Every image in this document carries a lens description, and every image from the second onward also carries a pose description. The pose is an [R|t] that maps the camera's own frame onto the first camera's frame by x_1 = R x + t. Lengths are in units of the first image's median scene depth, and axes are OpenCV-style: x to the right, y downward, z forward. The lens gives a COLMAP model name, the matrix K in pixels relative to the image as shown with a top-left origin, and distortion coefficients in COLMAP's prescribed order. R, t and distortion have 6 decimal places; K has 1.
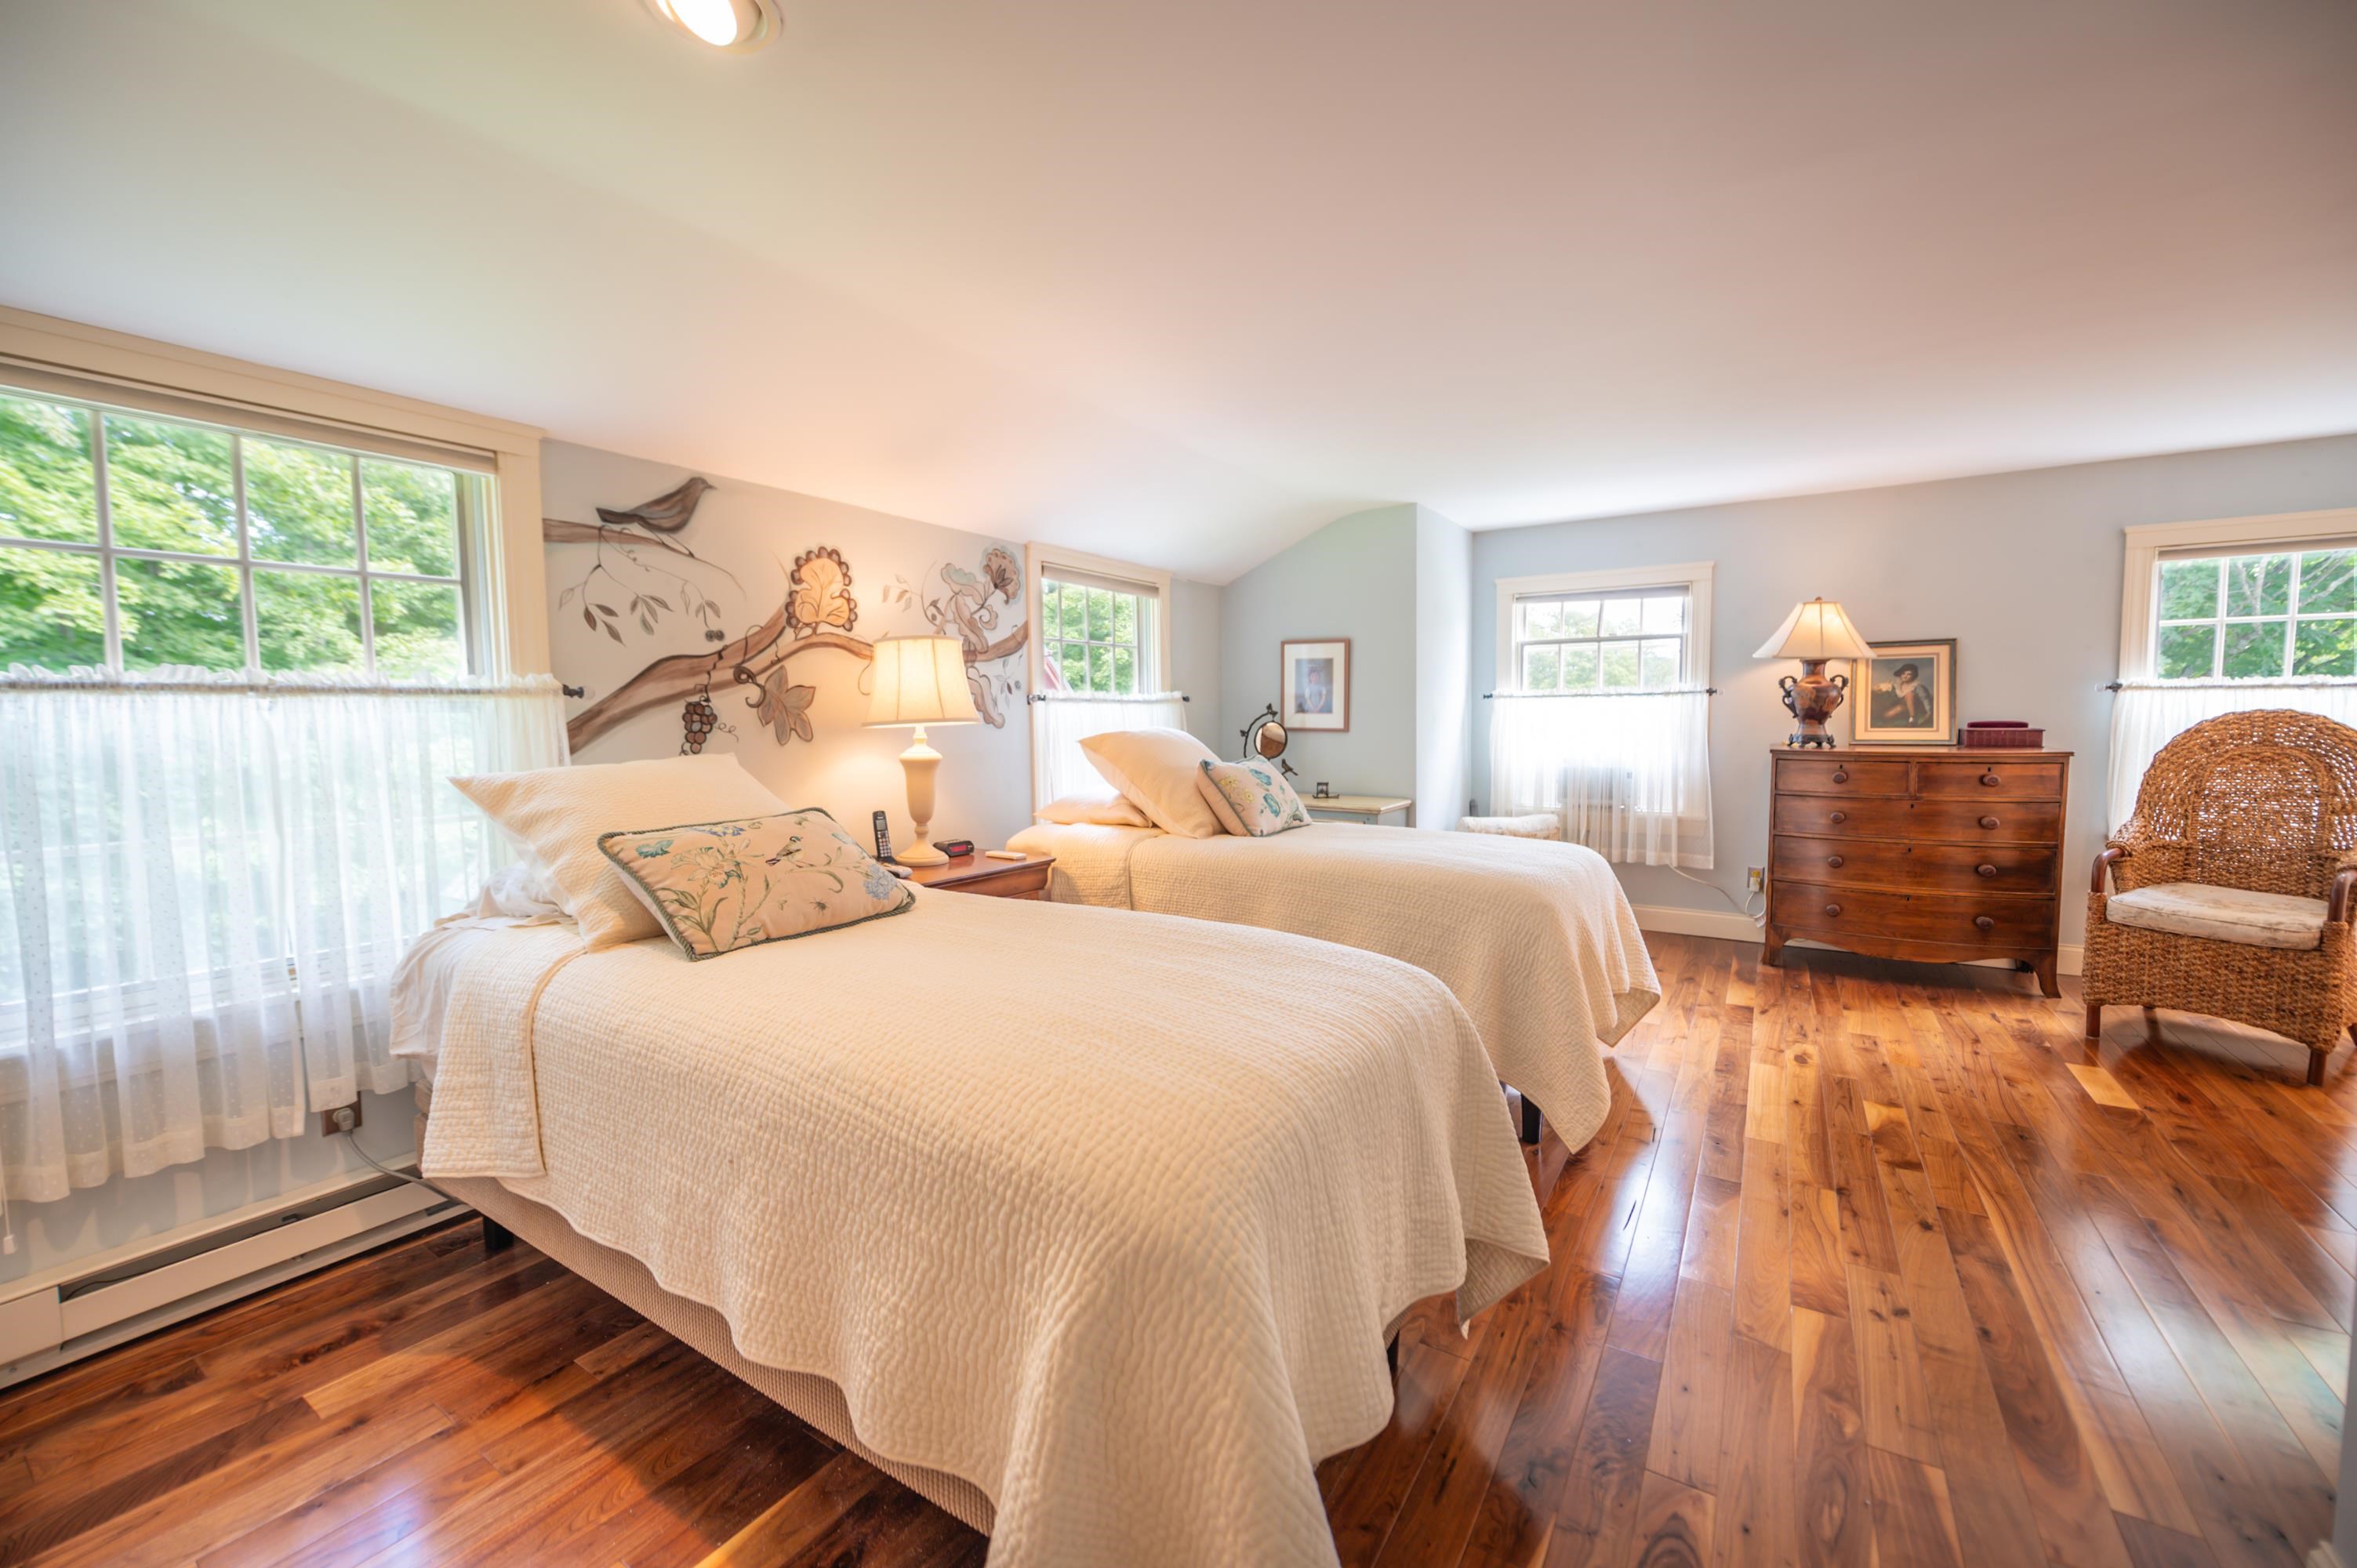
lens RADIAL K [[939.0, 0, 1173.5], [0, 939.0, 779.7], [0, 0, 1]] dist [-0.007195, -0.000512]
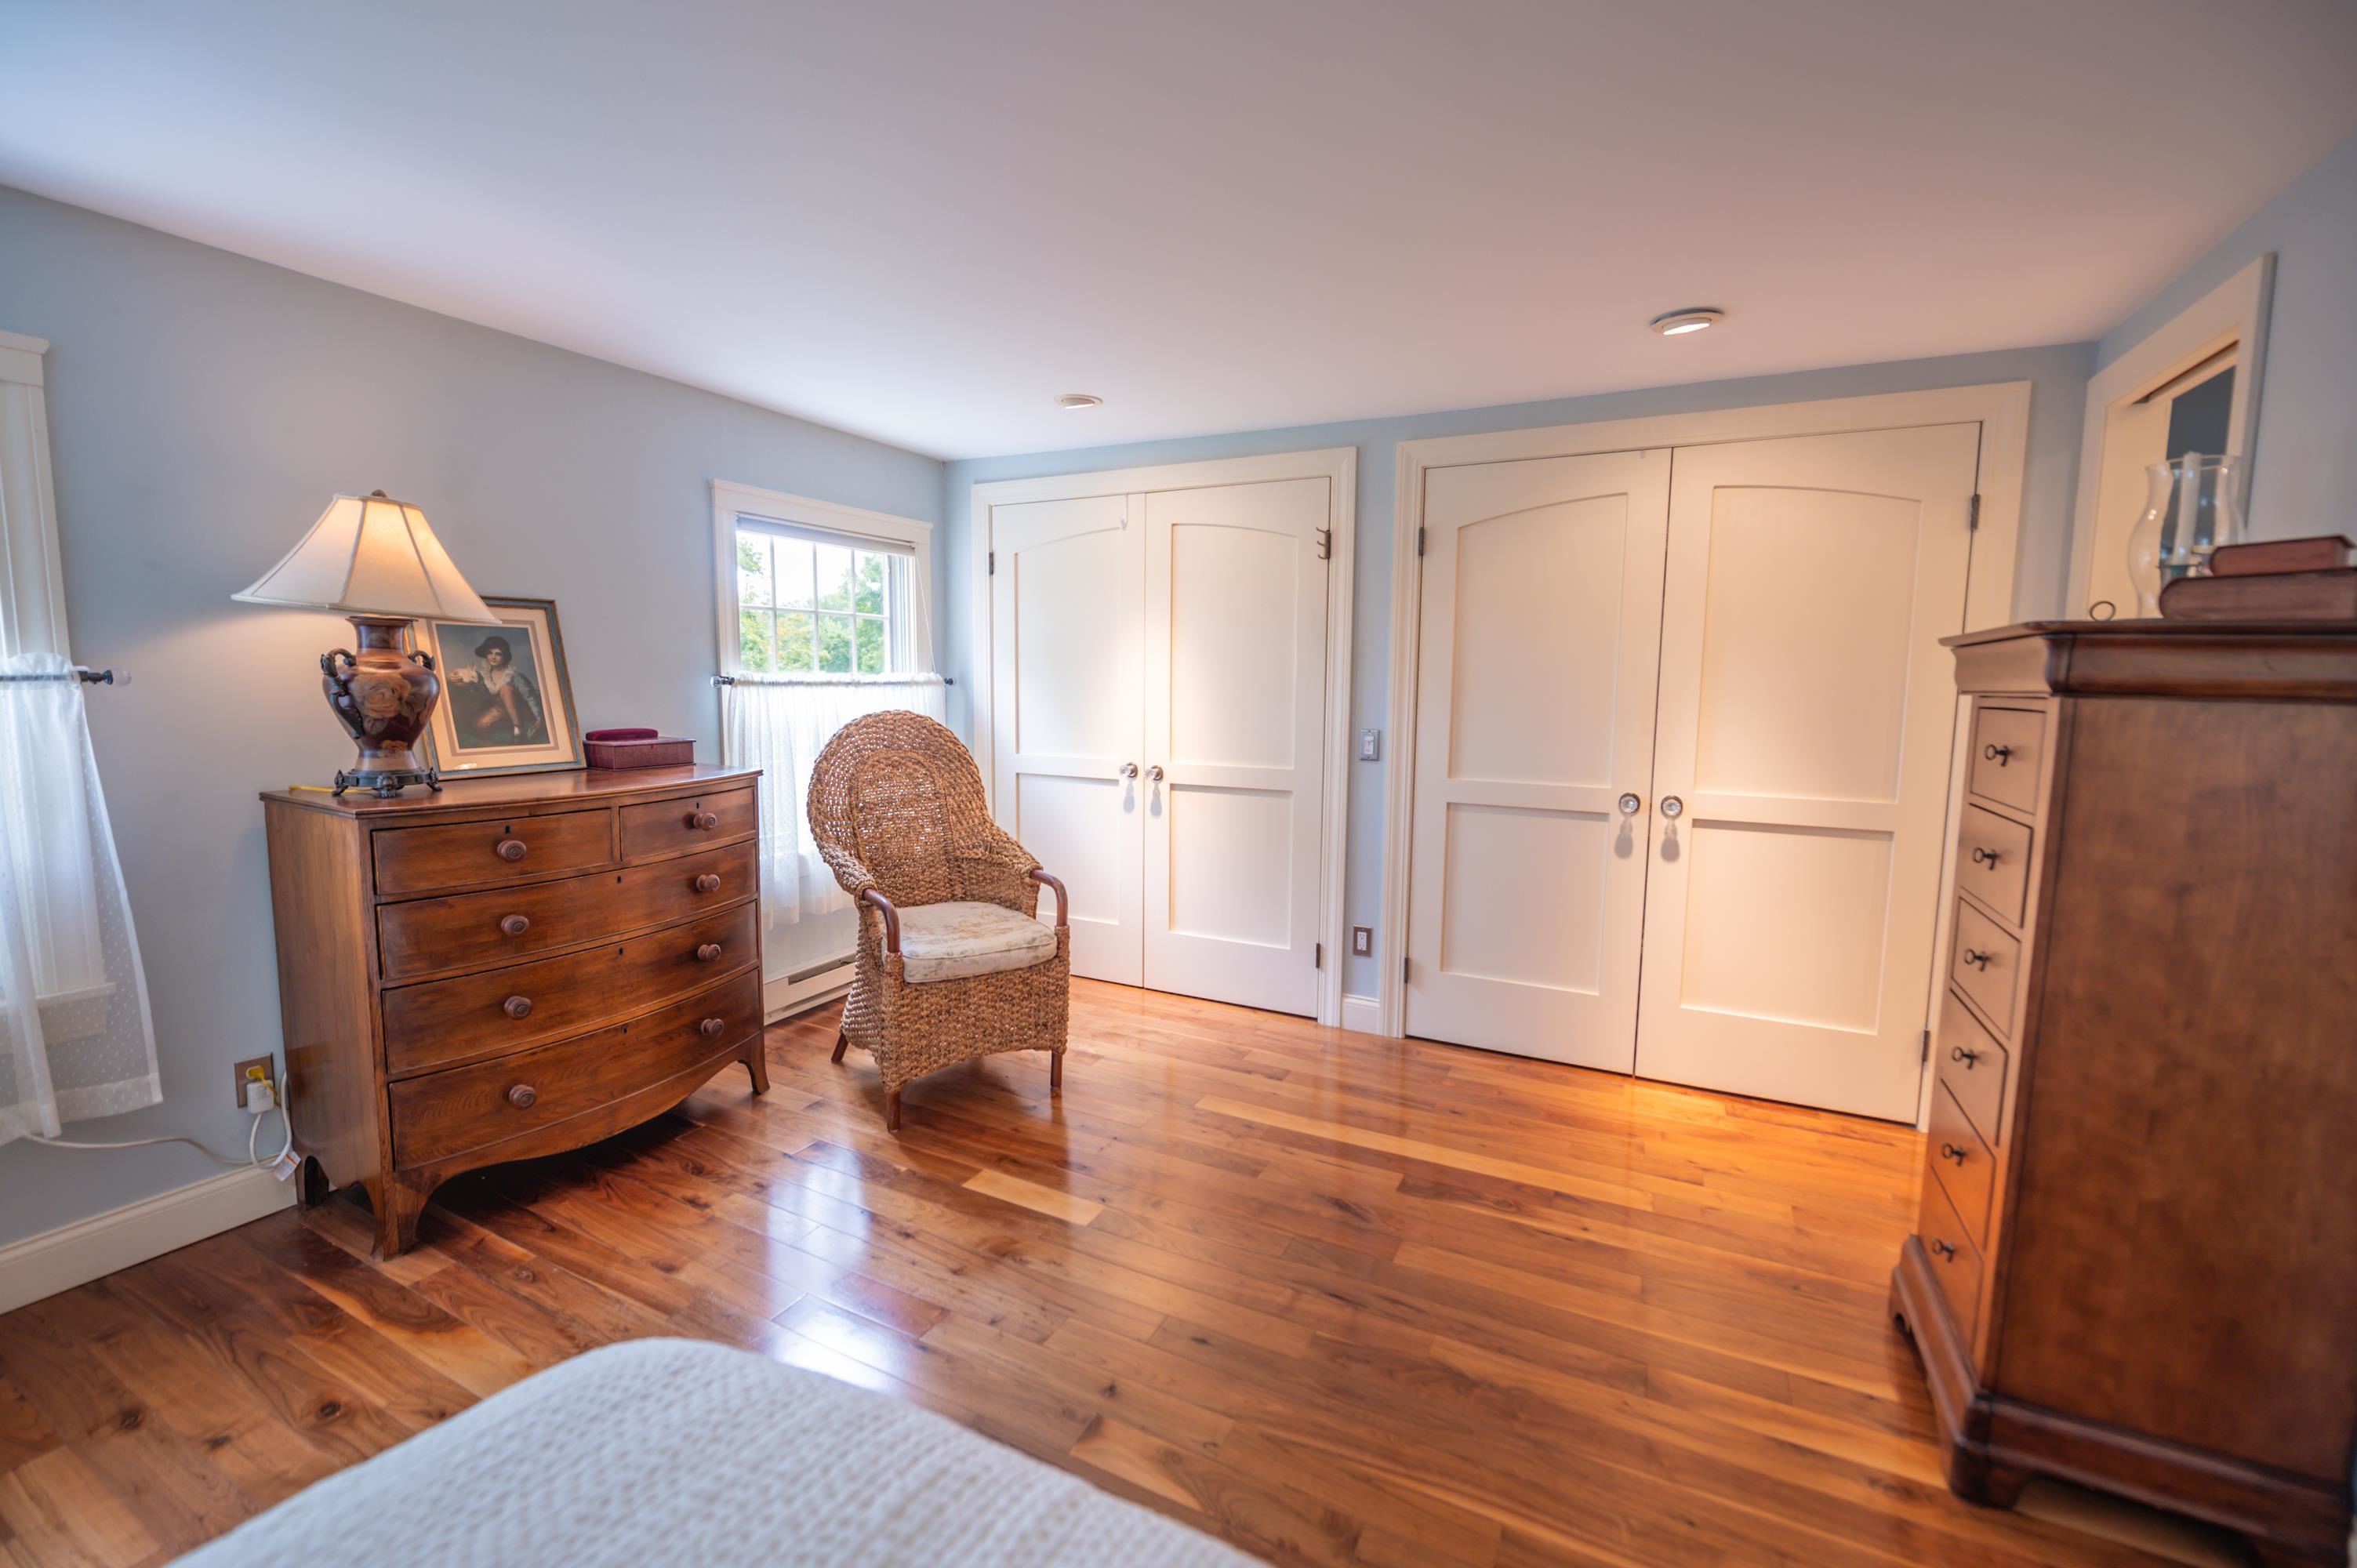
lens RADIAL K [[957.8, 0, 1178.5], [0, 957.8, 784.0], [0, 0, 1]] dist [-0.021221, -0.000072]
pose [[-0.096935, -0.098493, 0.990405, 0.159483], [0.061909, 0.992568, 0.104767, -0.074179], [-0.993363, 0.071470, -0.090117, 0.695408]]
